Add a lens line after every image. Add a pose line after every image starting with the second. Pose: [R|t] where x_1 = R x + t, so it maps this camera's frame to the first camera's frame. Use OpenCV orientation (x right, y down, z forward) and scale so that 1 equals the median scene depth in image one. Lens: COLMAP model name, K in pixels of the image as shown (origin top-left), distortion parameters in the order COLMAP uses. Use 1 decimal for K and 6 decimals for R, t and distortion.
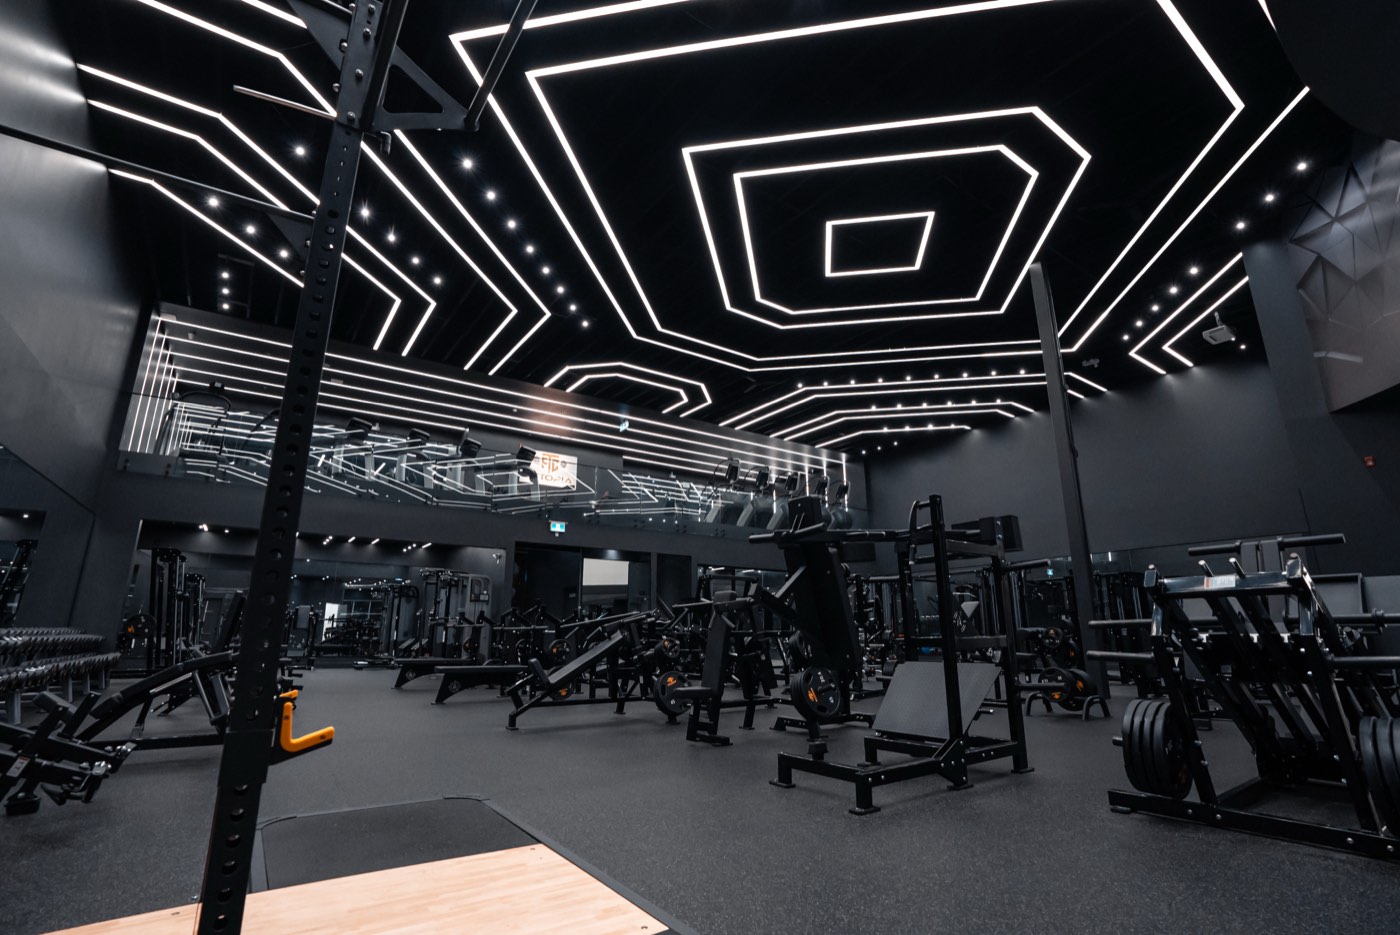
lens RADIAL K [[645.3, 0, 699.6], [0, 645.3, 471.5], [0, 0, 1]] dist [-0.062683, 0.019633]
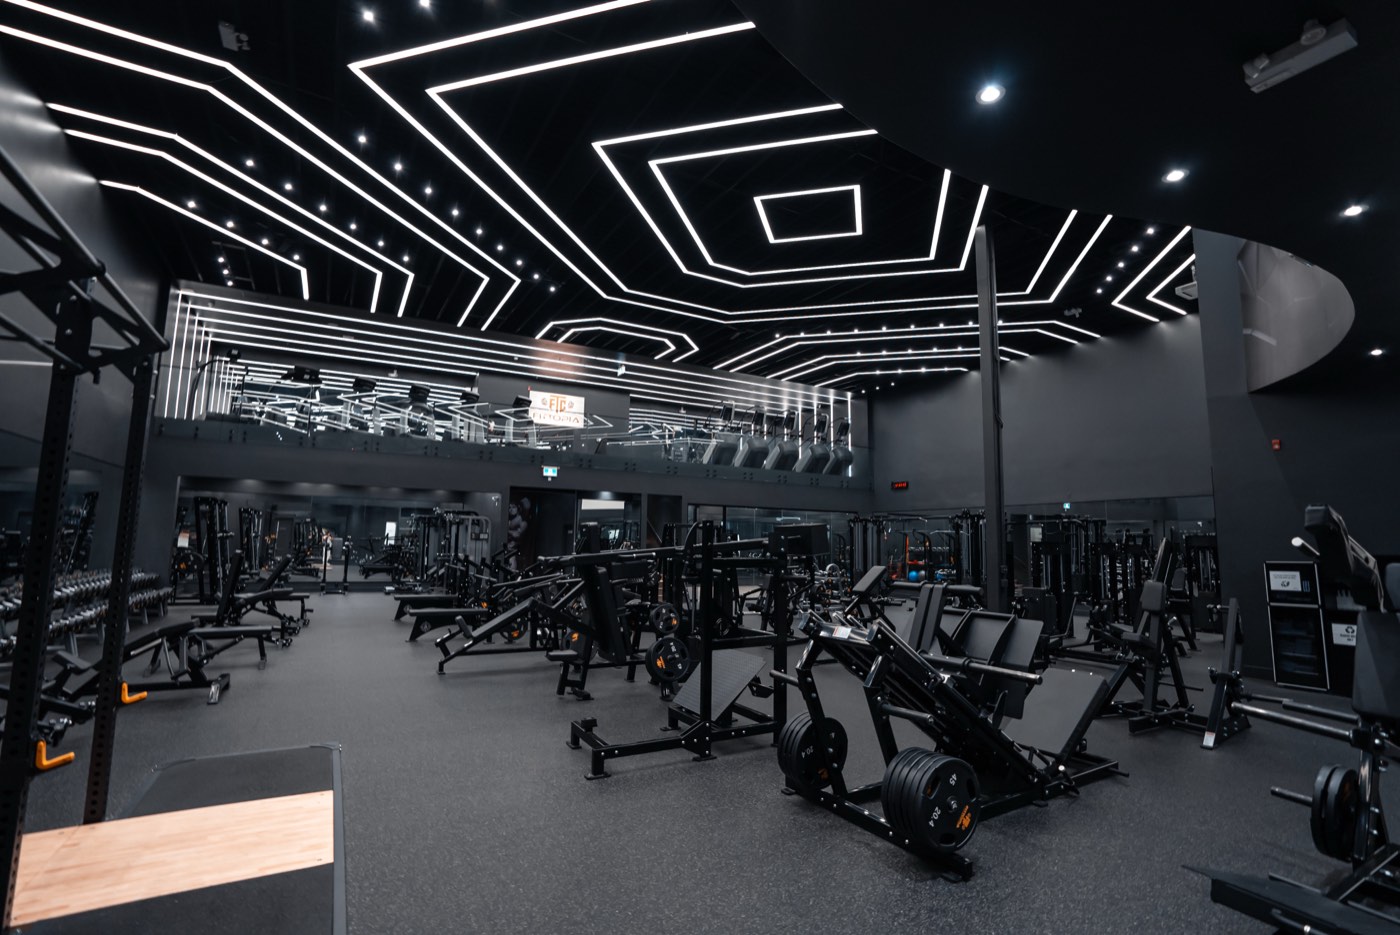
lens RADIAL K [[645.3, 0, 705.8], [0, 645.3, 471.2], [0, 0, 1]] dist [-0.062683, 0.019633]
pose [[0.995877, 0.007906, -0.090366, 0.149280], [0.004669, 0.990407, 0.138103, -0.068215], [0.090591, -0.137956, 0.986287, -0.048925]]
